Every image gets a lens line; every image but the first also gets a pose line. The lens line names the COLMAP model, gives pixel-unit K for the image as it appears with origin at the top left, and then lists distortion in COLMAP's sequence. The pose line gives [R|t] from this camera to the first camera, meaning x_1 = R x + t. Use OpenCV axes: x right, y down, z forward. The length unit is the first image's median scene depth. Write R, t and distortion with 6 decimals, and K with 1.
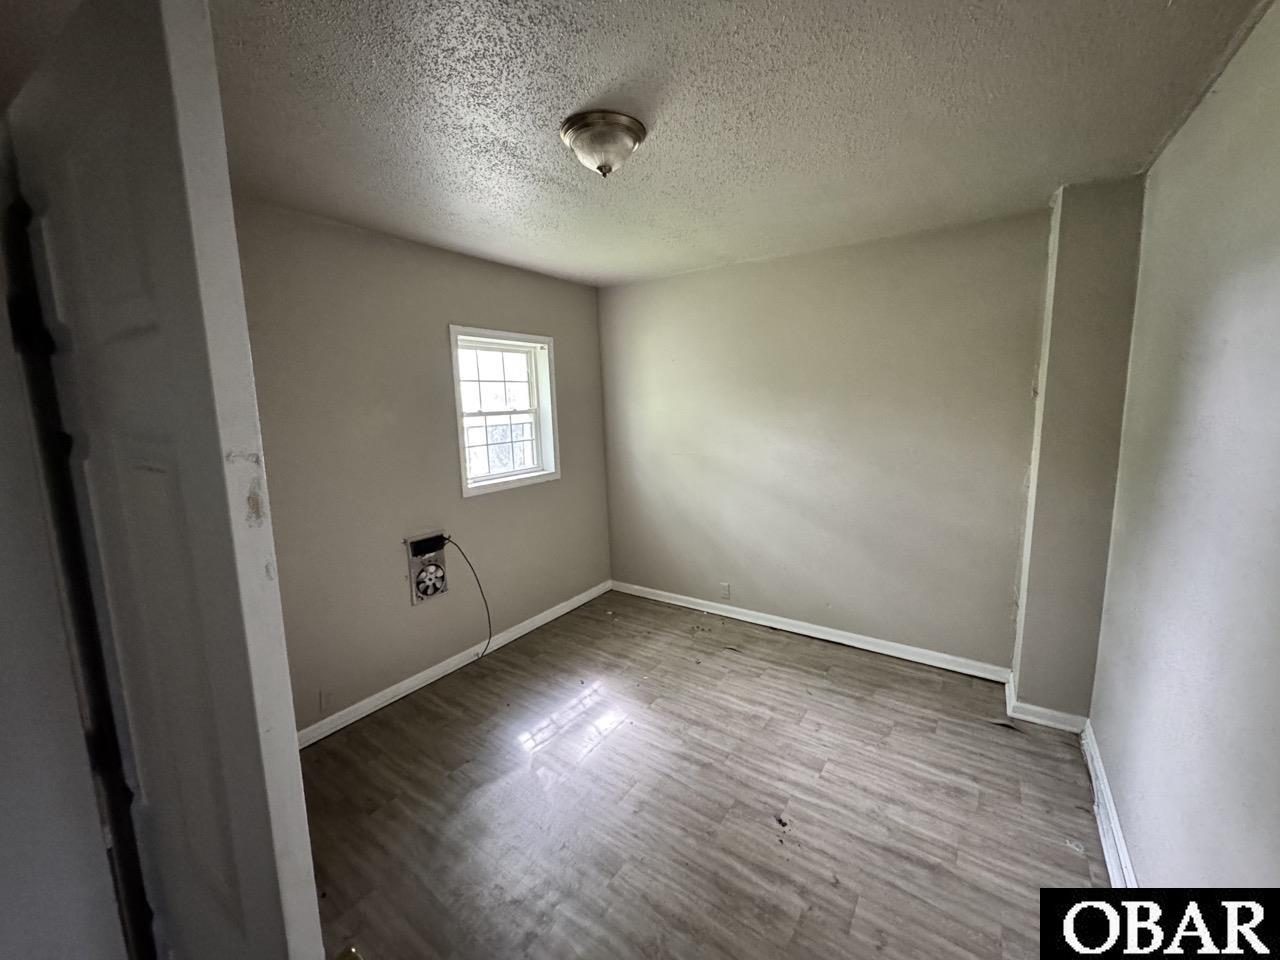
lens RADIAL K [[510.7, 0, 634.3], [0, 510.7, 478.8], [0, 0, 1]] dist [-0.004550, 0.001234]
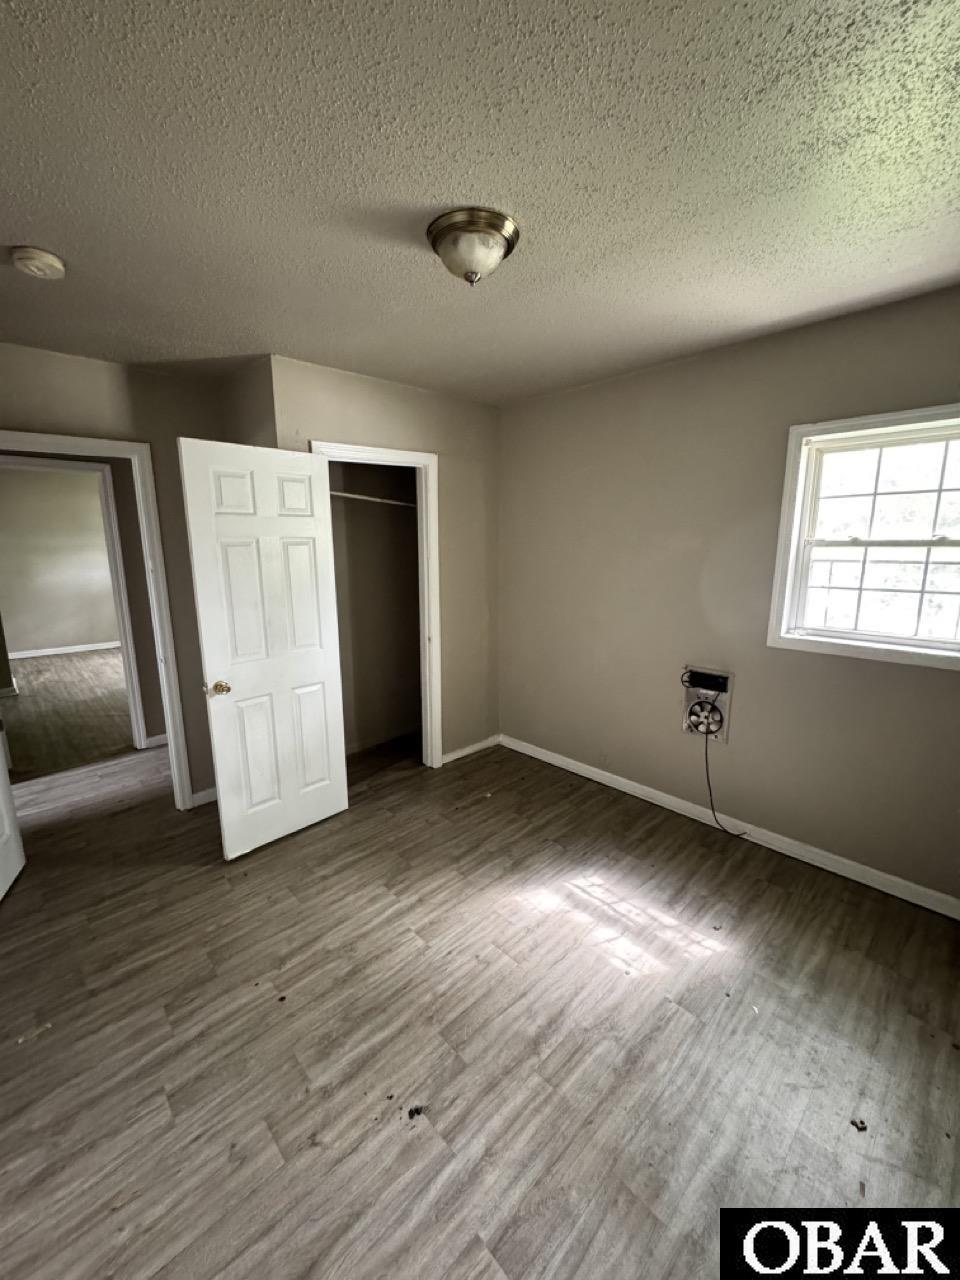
lens RADIAL K [[510.7, 0, 488.2], [0, 510.7, 635.6], [0, 0, 1]] dist [-0.004550, 0.001234]
pose [[-0.179669, 0.210942, -0.960845, 0.796032], [-0.145400, 0.960317, 0.238015, -0.163173], [0.972922, 0.182471, -0.141868, 1.040169]]
